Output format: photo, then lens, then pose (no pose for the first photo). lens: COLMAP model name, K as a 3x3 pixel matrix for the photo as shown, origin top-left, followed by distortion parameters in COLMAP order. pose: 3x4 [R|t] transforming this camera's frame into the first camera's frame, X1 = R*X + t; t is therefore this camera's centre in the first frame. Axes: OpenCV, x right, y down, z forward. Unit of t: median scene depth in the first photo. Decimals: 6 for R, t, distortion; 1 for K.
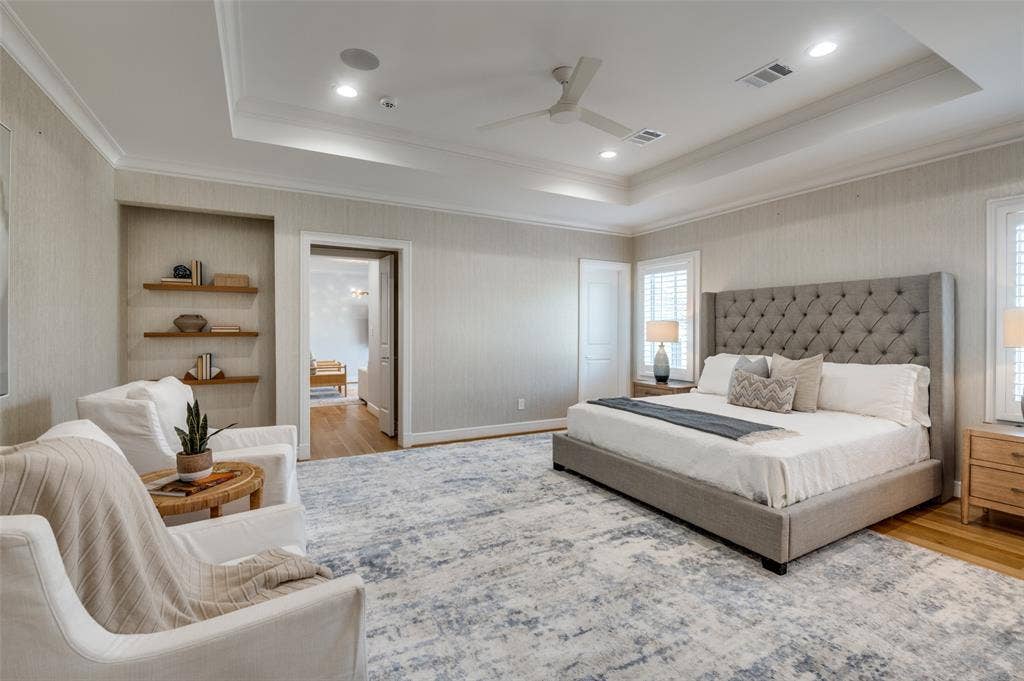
lens RADIAL K [[459.4, 0, 506.4], [0, 459.4, 317.2], [0, 0, 1]] dist [-0.005950, -0.000778]
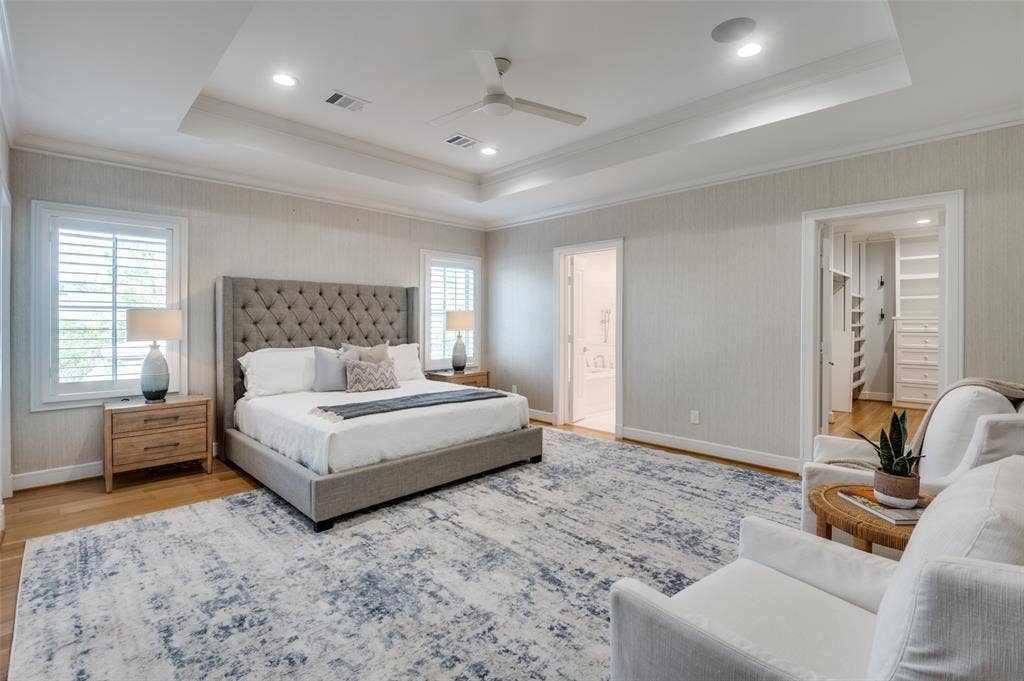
lens RADIAL K [[459.4, 0, 506.4], [0, 459.4, 317.2], [0, 0, 1]] dist [-0.005950, -0.000778]
pose [[-0.271798, -0.007074, 0.962328, -0.768825], [-0.037644, 0.999286, -0.003287, 0.003283], [-0.961618, -0.037119, -0.271870, 1.140649]]
